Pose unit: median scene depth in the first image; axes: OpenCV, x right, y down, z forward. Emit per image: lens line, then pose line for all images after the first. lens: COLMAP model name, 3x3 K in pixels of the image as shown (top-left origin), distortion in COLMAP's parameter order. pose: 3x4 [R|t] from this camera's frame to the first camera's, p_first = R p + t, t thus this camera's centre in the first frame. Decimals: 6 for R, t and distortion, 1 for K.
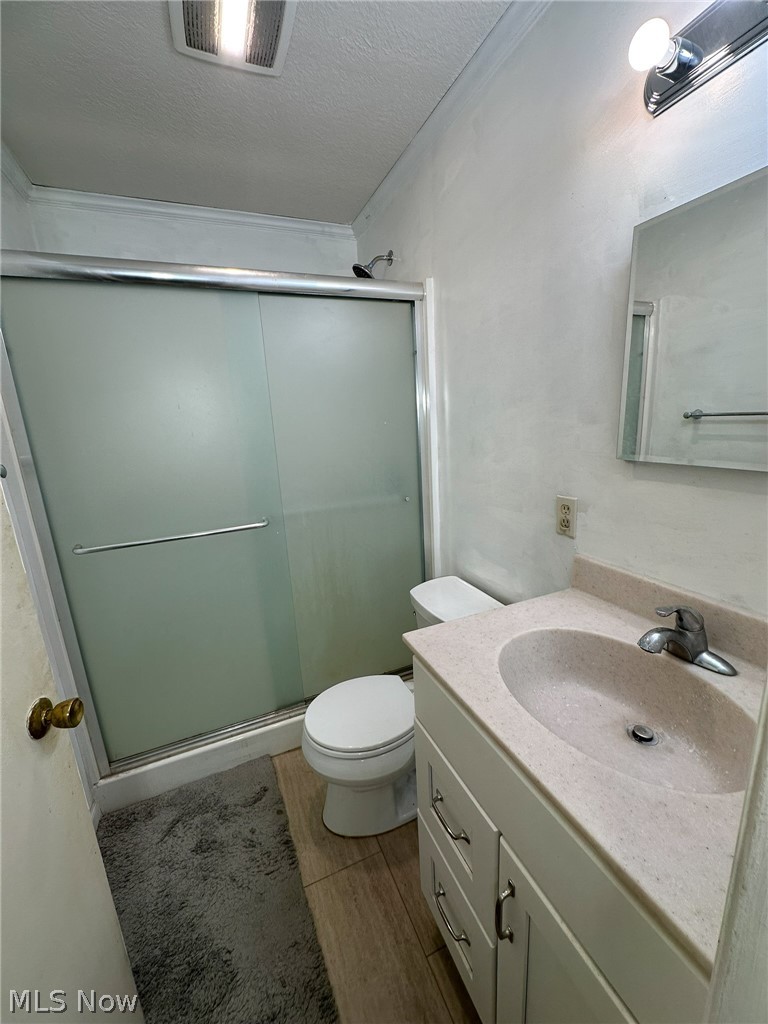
lens RADIAL K [[408.3, 0, 385.1], [0, 408.3, 512.2], [0, 0, 1]] dist [-0.005569, 0.000978]
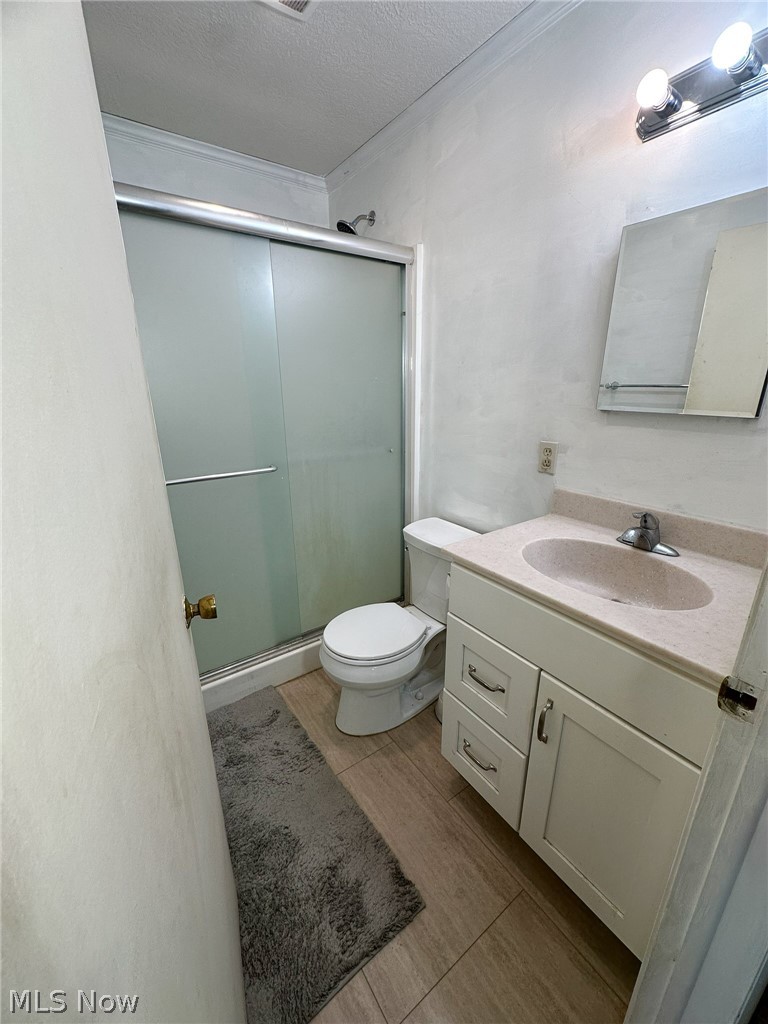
lens RADIAL K [[408.3, 0, 384.8], [0, 408.3, 512.0], [0, 0, 1]] dist [-0.005569, 0.000978]
pose [[0.976885, -0.018758, 0.212940, -0.286399], [0.003080, 0.997274, 0.073723, 0.075474], [-0.213743, -0.071363, 0.974280, -0.116724]]
